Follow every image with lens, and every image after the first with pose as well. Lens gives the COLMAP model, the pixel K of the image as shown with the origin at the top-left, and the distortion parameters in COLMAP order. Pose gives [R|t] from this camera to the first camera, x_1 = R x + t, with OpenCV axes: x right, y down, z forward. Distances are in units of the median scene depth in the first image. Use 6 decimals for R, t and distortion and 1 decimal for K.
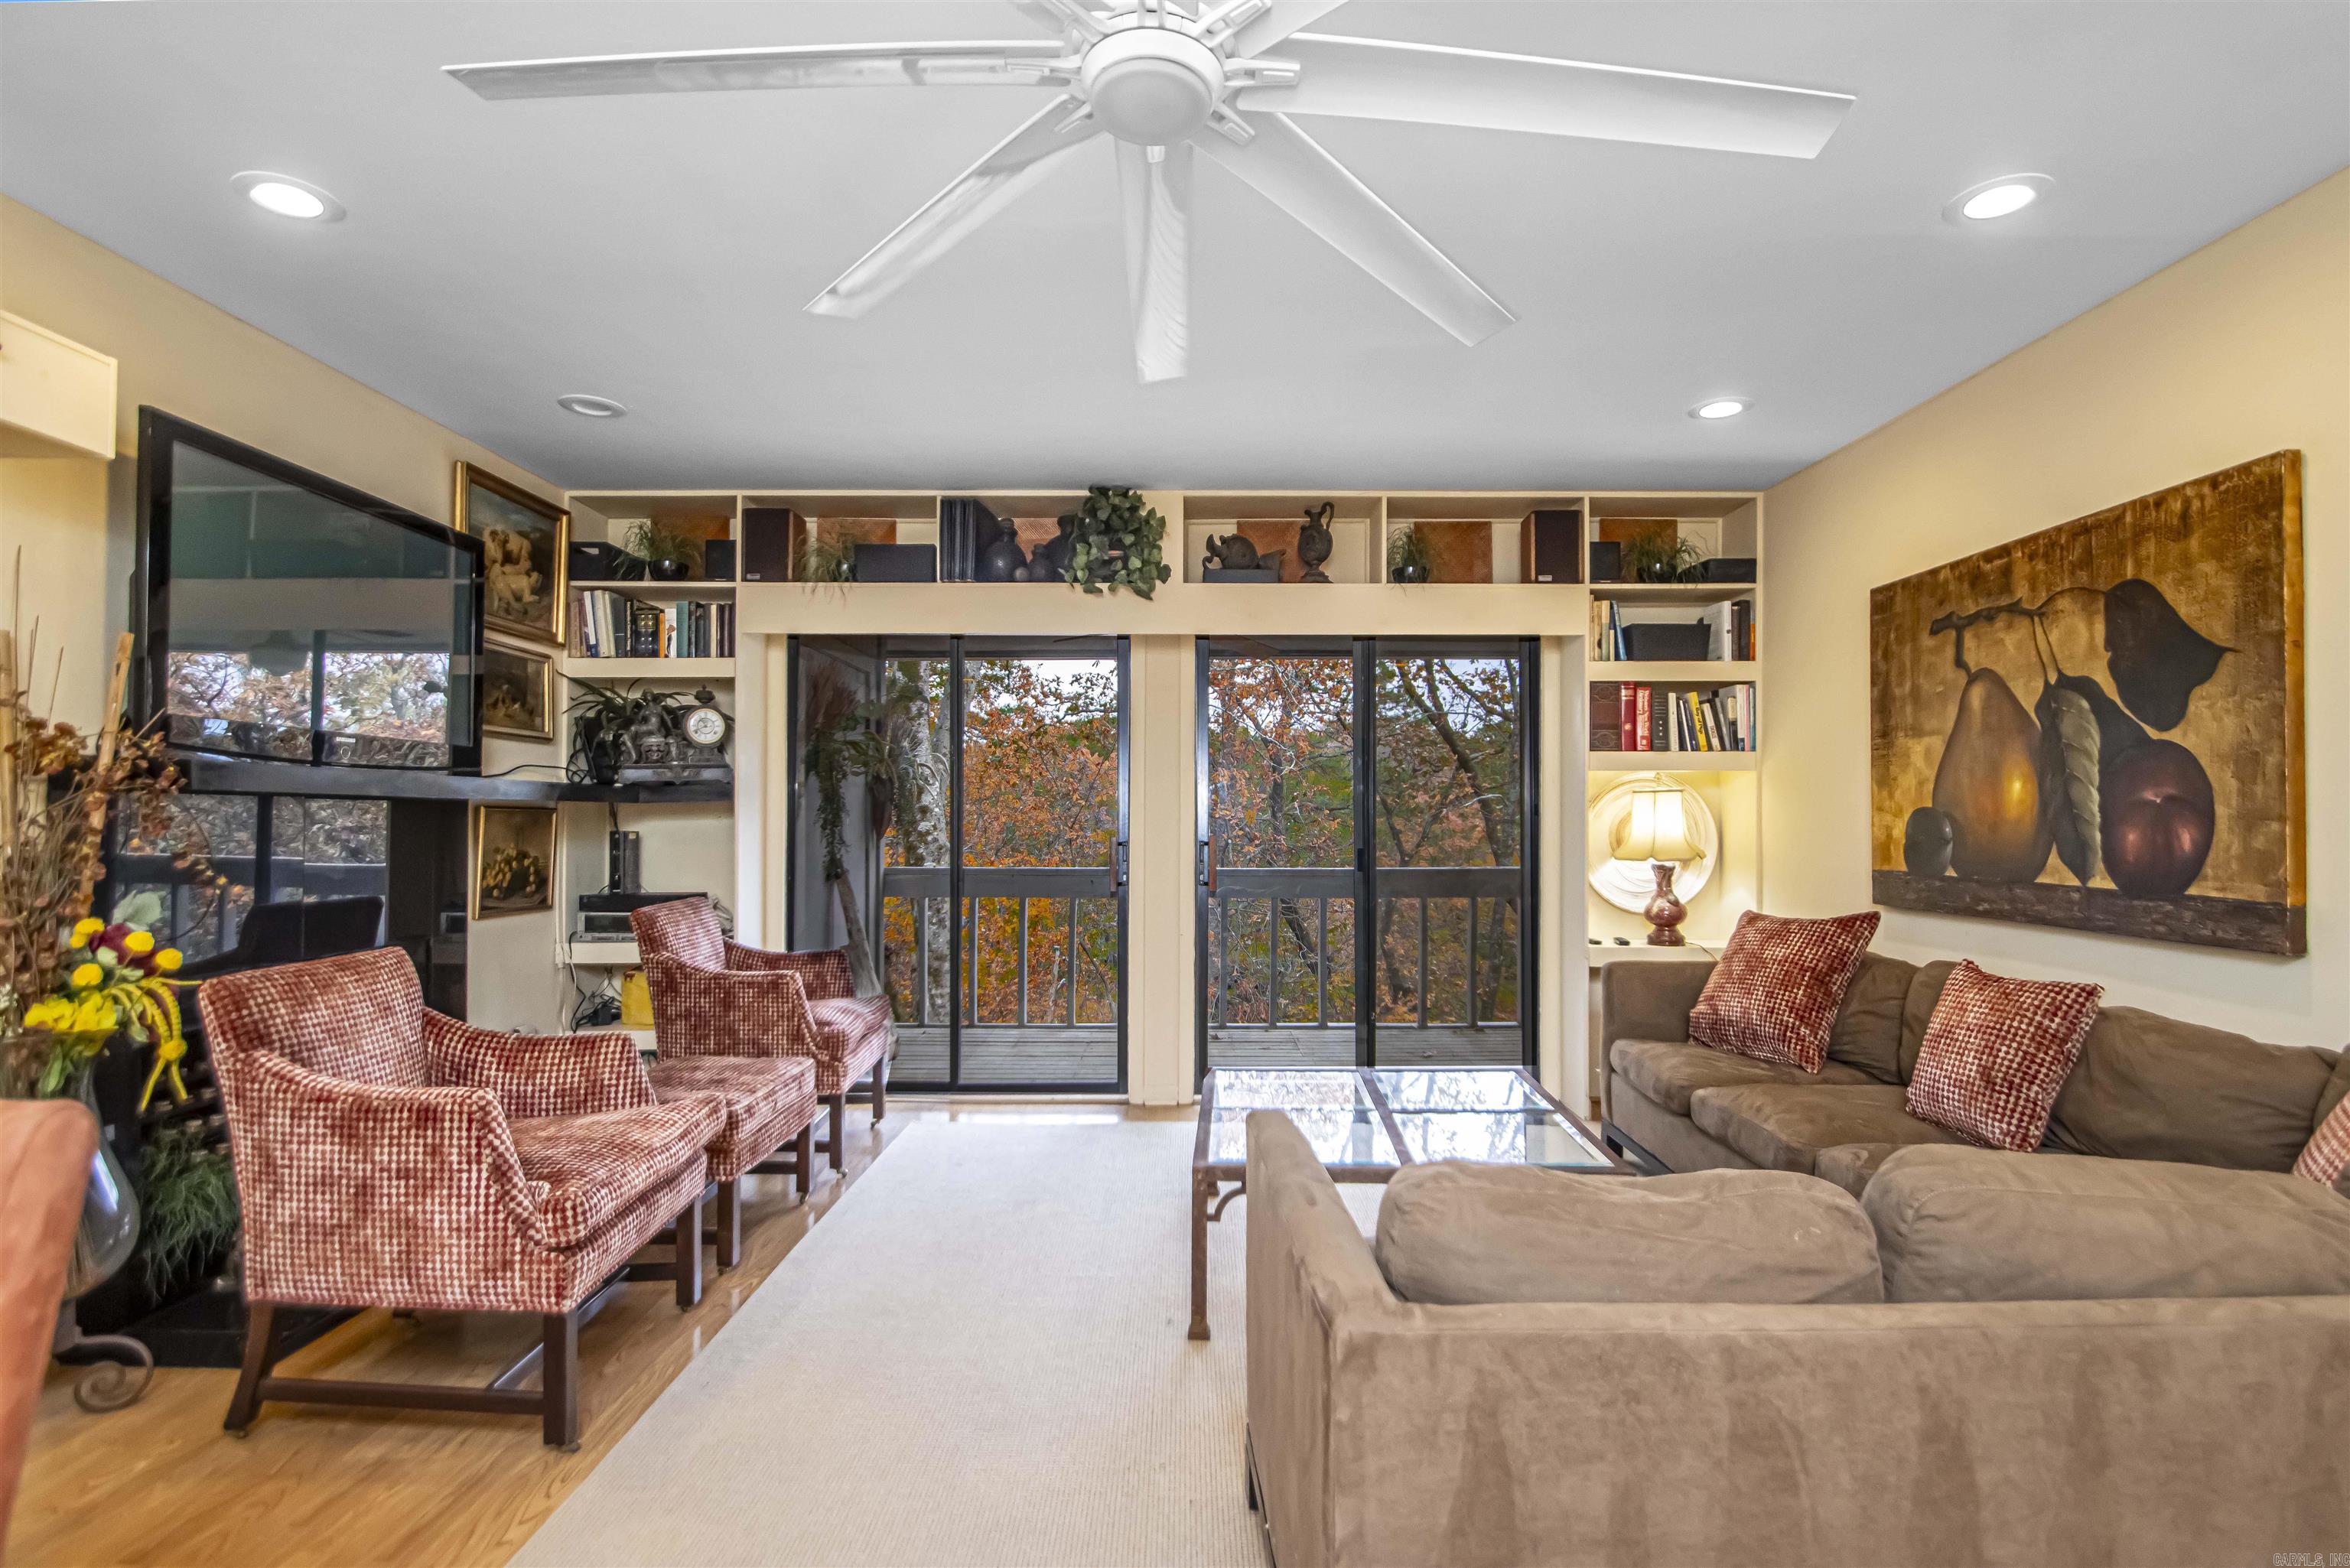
lens RADIAL K [[1088.6, 0, 1170.7], [0, 1088.6, 798.3], [0, 0, 1]] dist [0.012822, -0.008680]
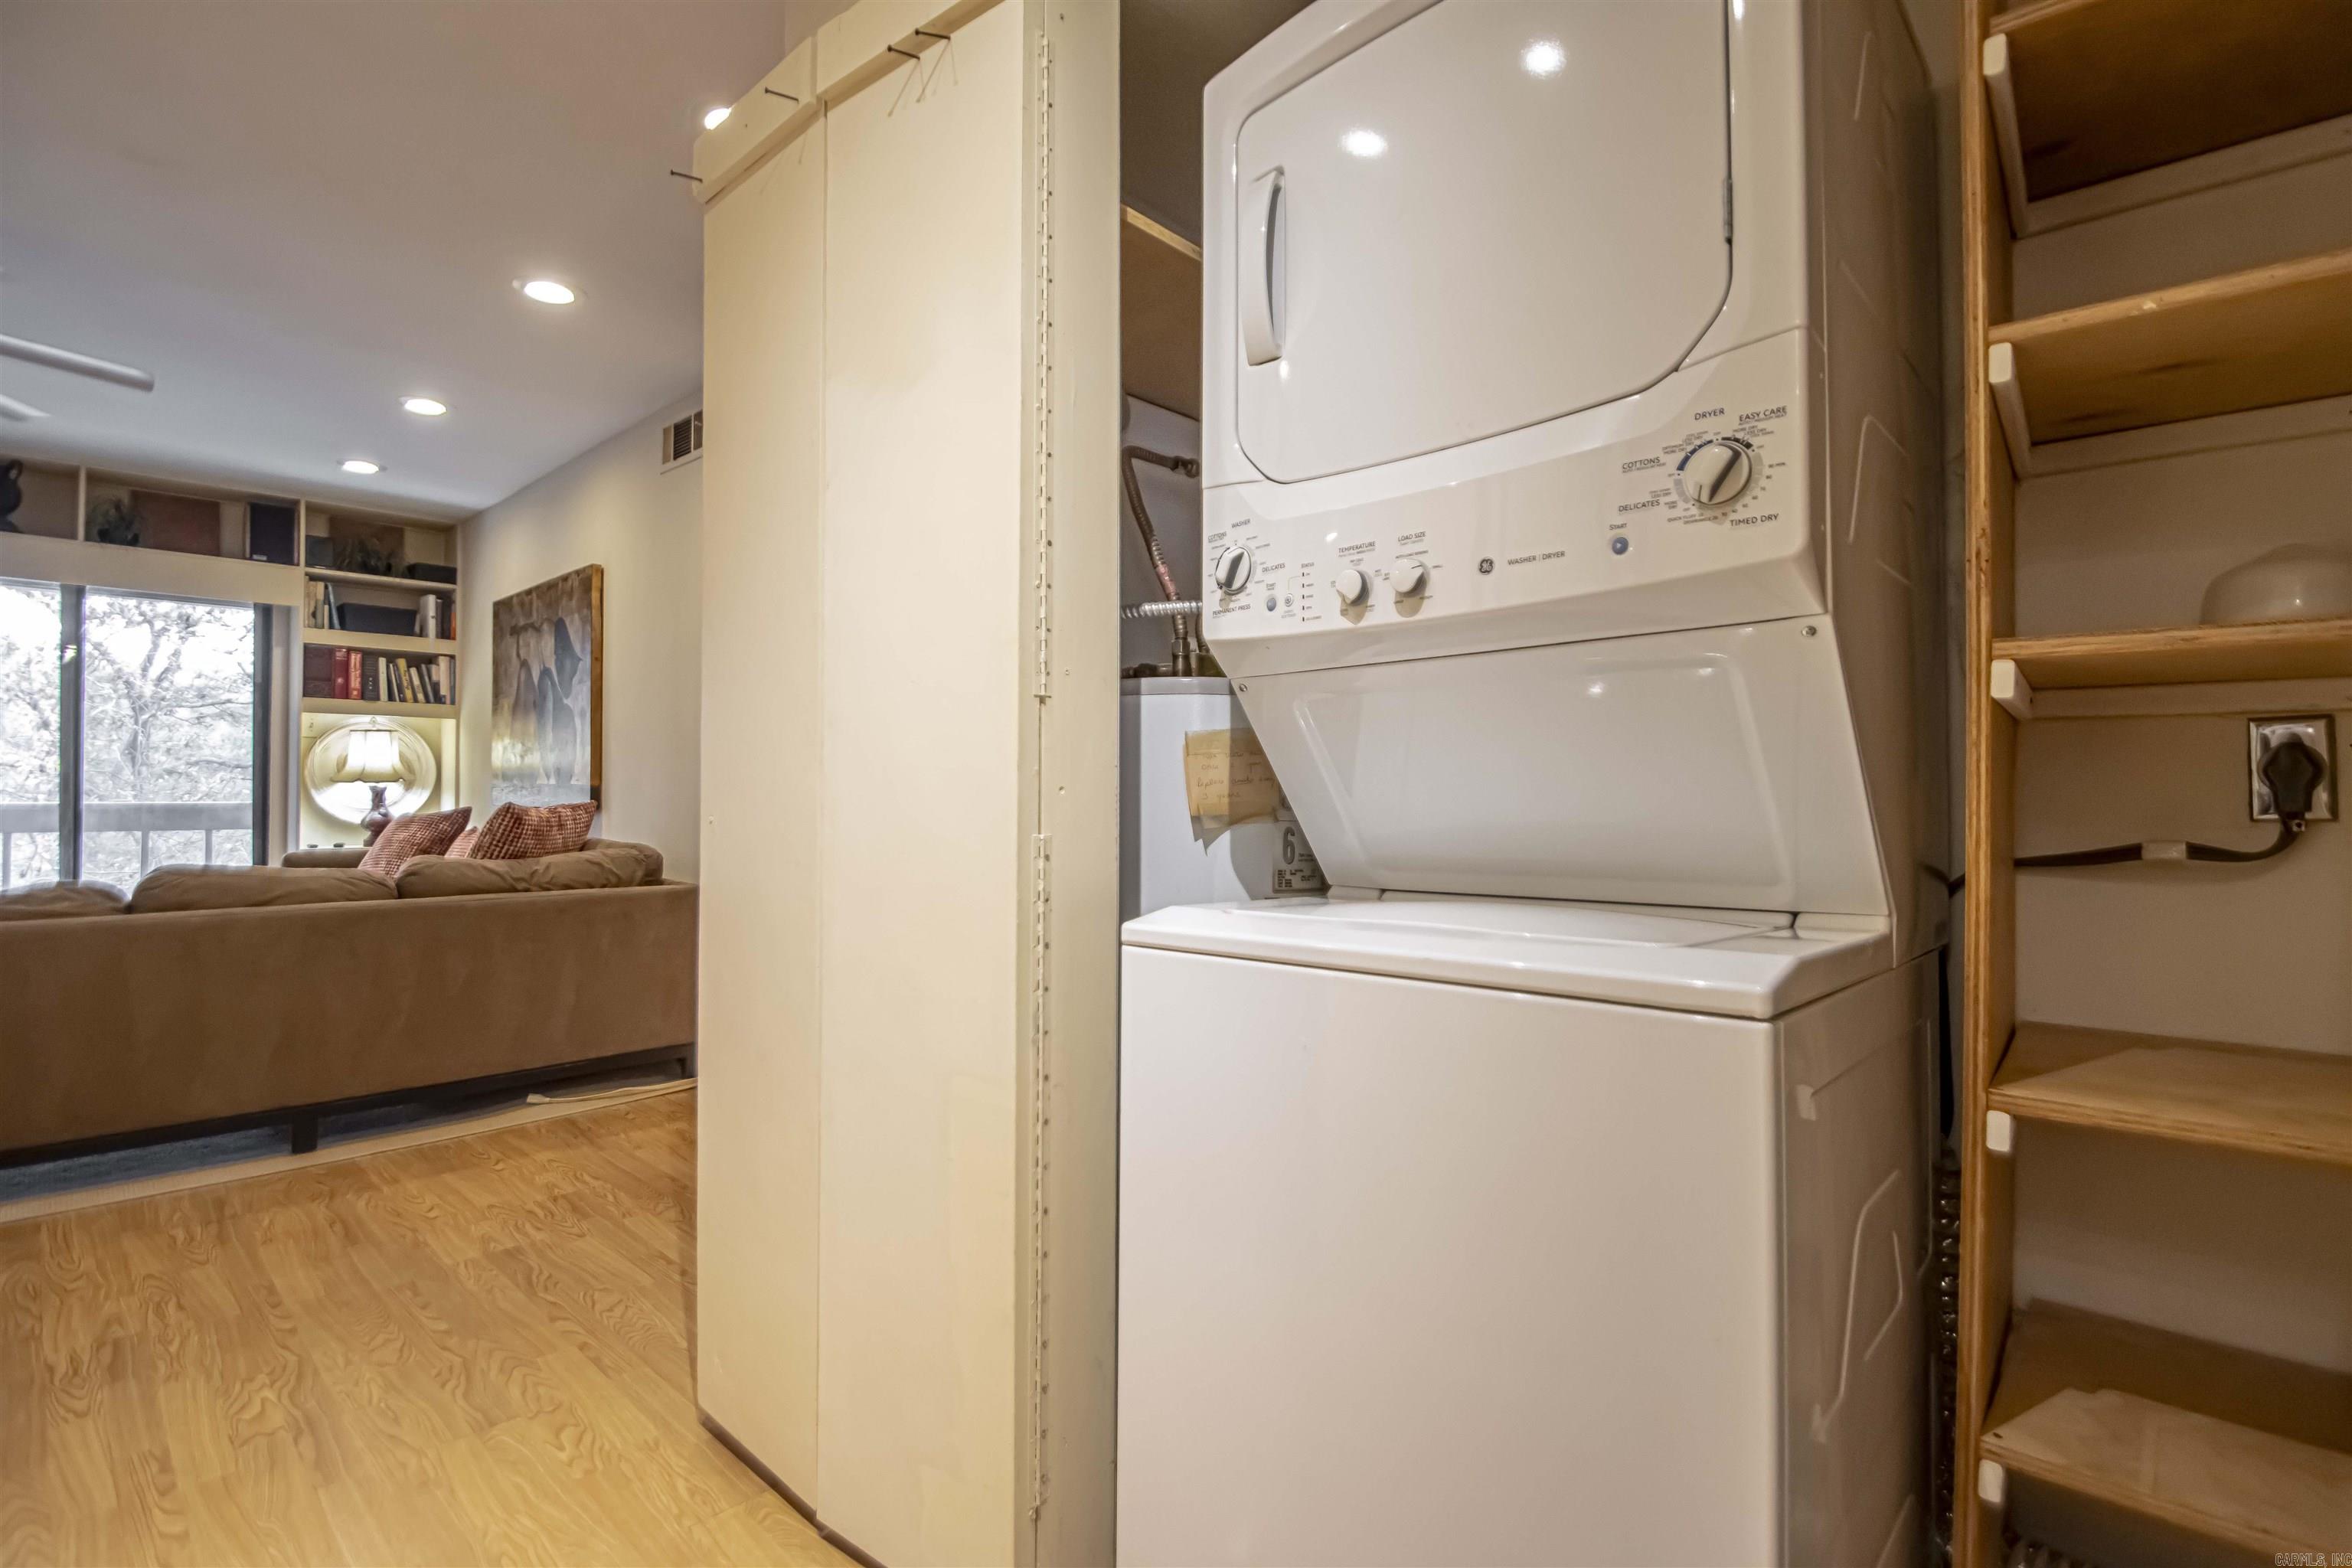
lens RADIAL K [[1089.6, 0, 1185.0], [0, 1089.6, 773.3], [0, 0, 1]] dist [0.012822, -0.008680]
pose [[0.672992, 0.011517, 0.739560, 0.129385], [-0.014159, 0.999896, -0.002688, 0.034940], [-0.739514, -0.008662, 0.673085, -0.638108]]
